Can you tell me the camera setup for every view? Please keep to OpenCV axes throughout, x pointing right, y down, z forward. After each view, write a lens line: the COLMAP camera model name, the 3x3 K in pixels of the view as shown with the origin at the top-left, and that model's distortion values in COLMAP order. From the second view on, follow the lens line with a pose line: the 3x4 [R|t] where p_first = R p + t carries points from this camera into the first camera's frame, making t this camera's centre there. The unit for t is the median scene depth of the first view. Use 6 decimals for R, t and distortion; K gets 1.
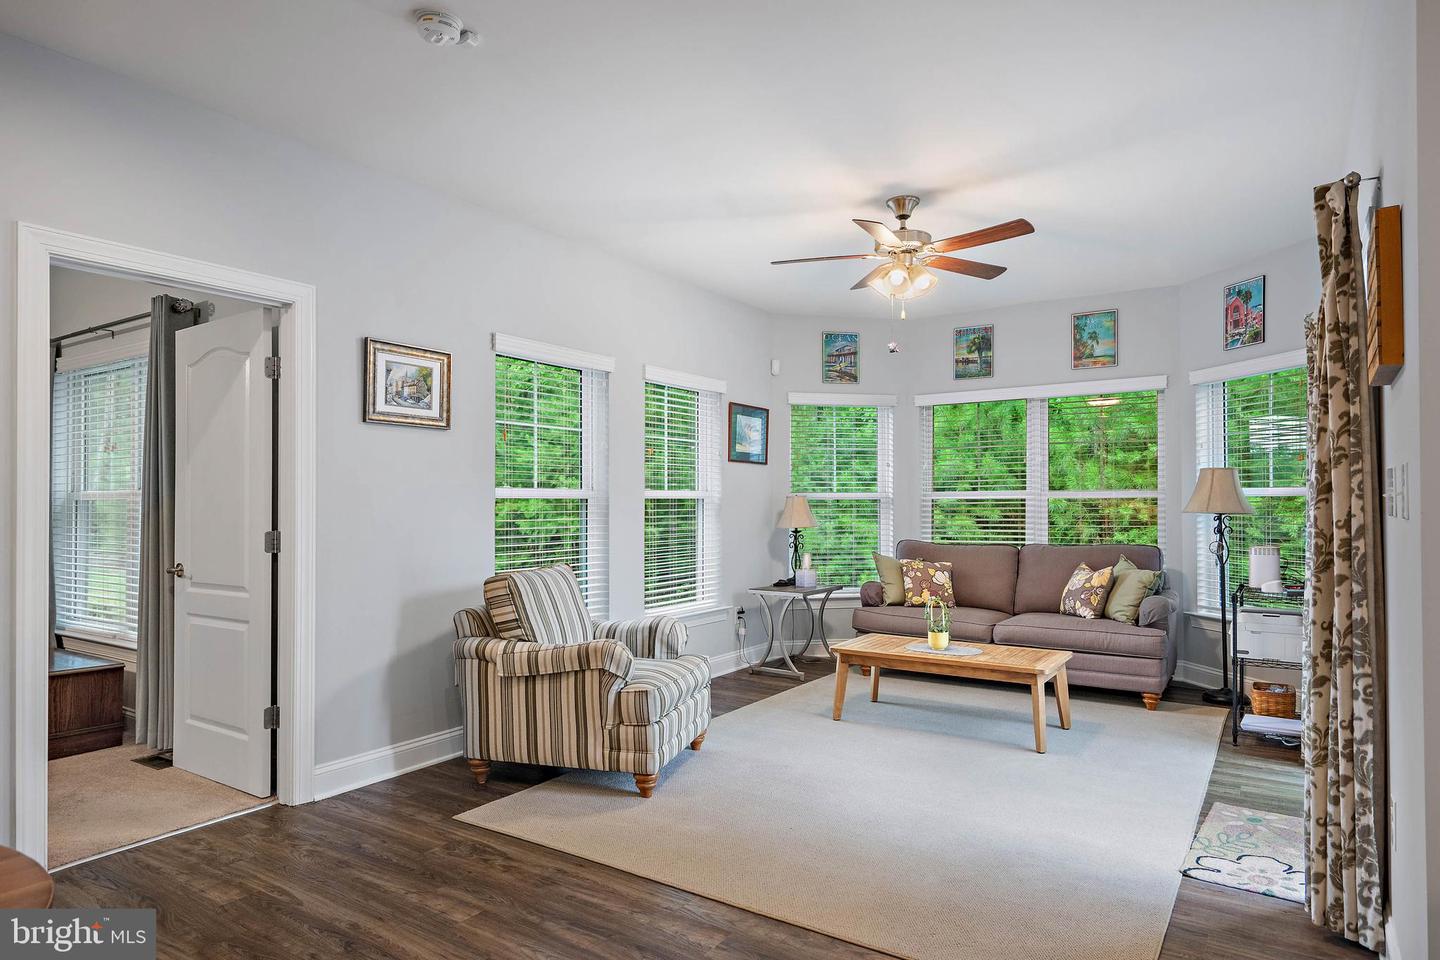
lens RADIAL K [[846.8, 0, 722.7], [0, 846.8, 487.9], [0, 0, 1]] dist [0.002448, 0.000311]
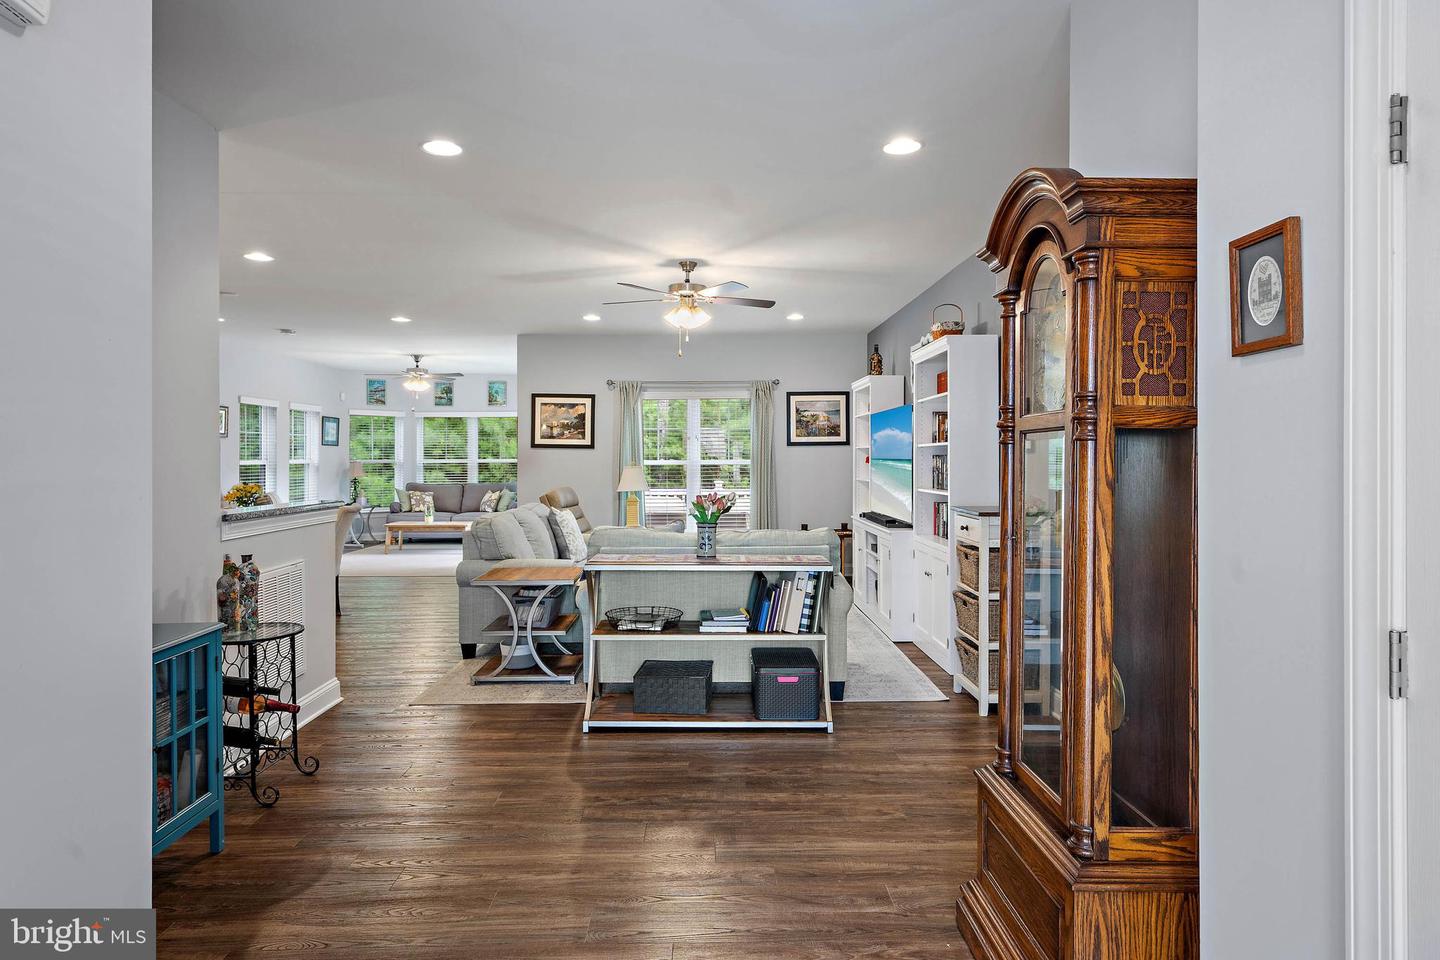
lens RADIAL K [[846.8, 0, 722.5], [0, 846.8, 471.3], [0, 0, 1]] dist [0.002448, 0.000311]
pose [[0.822699, -0.006844, 0.568436, -0.356950], [-0.012484, 0.999469, 0.030103, -0.041408], [-0.568340, -0.031862, 0.822177, -1.216340]]
